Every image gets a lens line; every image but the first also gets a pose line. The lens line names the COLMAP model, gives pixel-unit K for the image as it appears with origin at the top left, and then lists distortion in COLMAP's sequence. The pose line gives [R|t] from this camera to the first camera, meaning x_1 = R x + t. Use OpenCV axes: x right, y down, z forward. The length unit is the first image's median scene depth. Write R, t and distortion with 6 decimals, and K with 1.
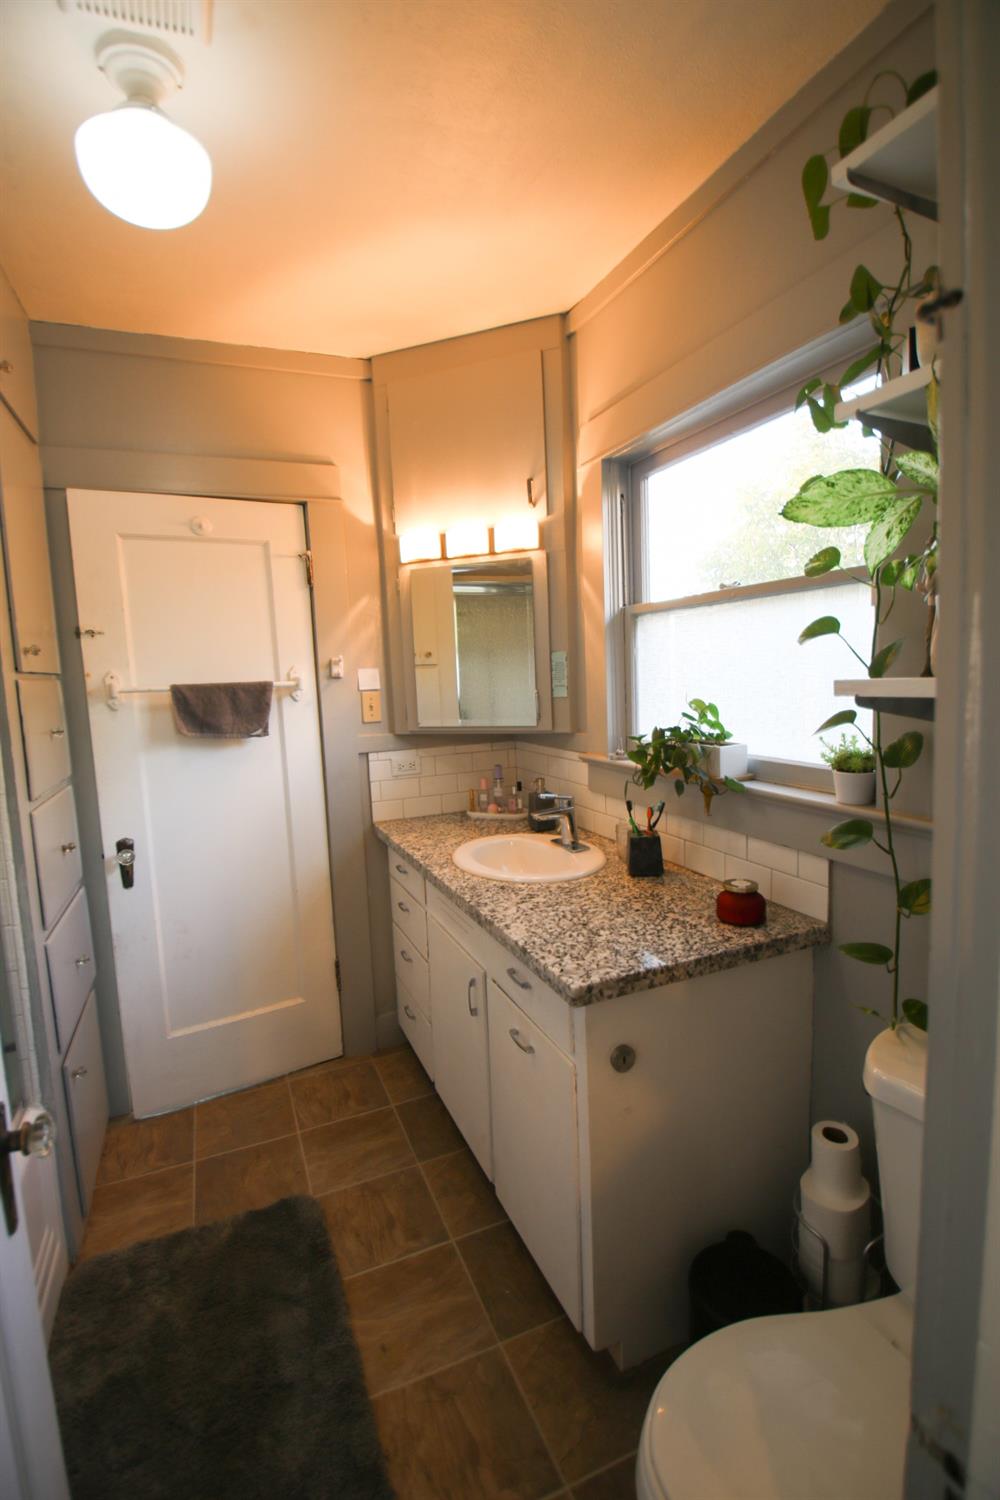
lens RADIAL K [[700.6, 0, 478.4], [0, 700.6, 752.0], [0, 0, 1]] dist [0.019016, -0.025753]
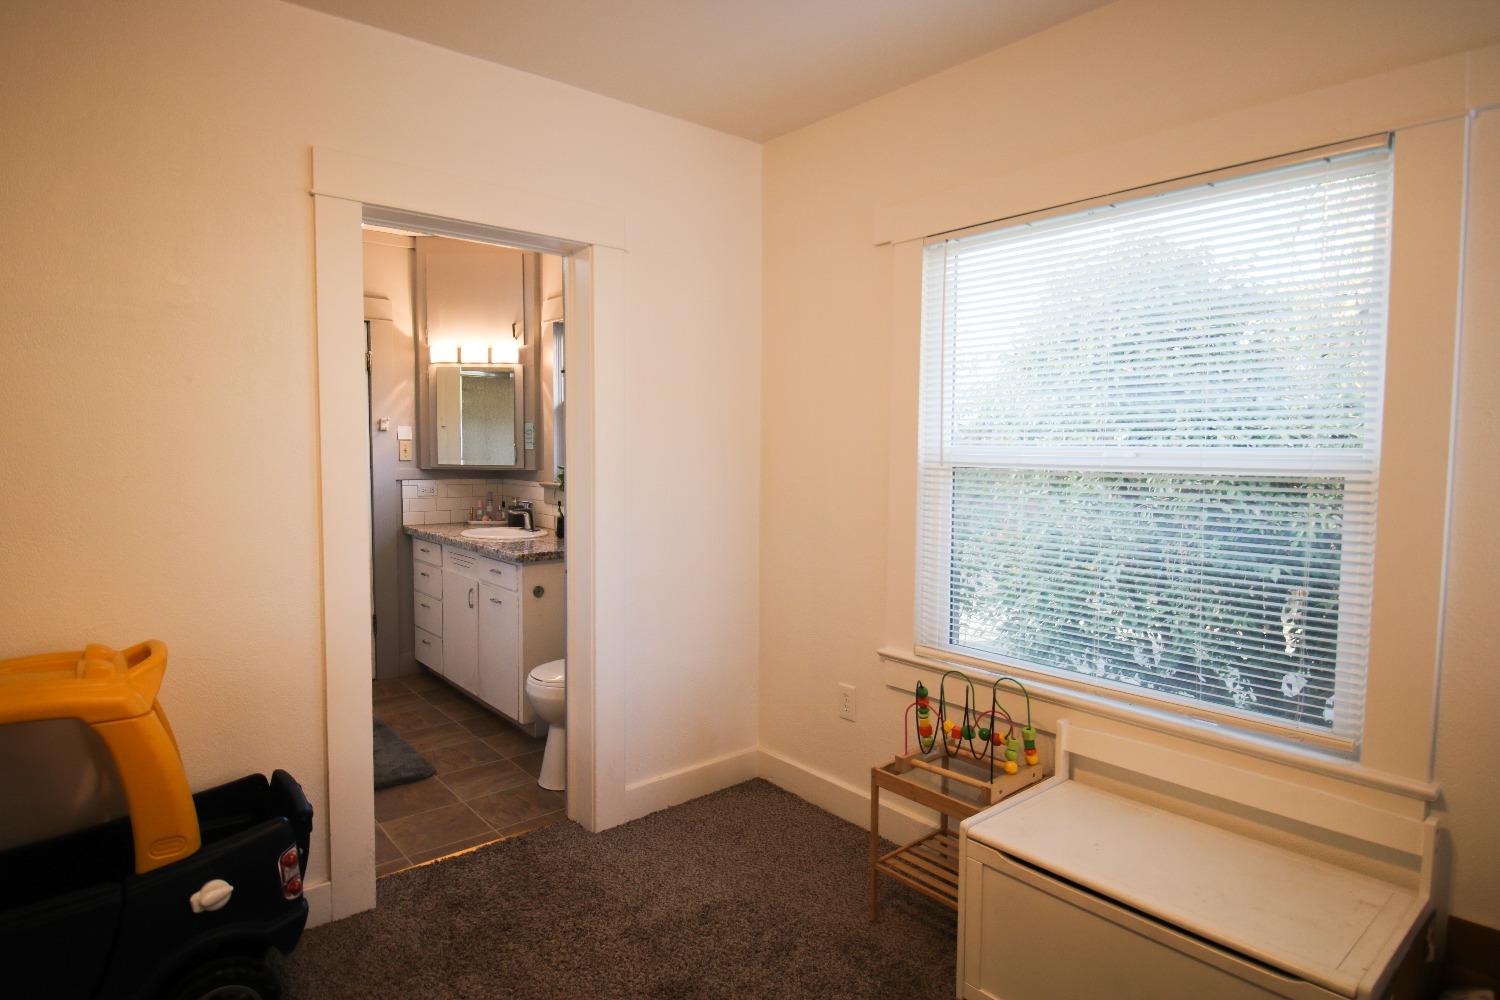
lens RADIAL K [[835.2, 0, 760.0], [0, 835.2, 488.4], [0, 0, 1]] dist [0.015789, -0.023787]
pose [[0.945036, 0.033264, 0.325271, -0.011090], [-0.012052, 0.997679, -0.067013, 0.141095], [-0.326745, 0.059409, 0.943244, -1.056029]]
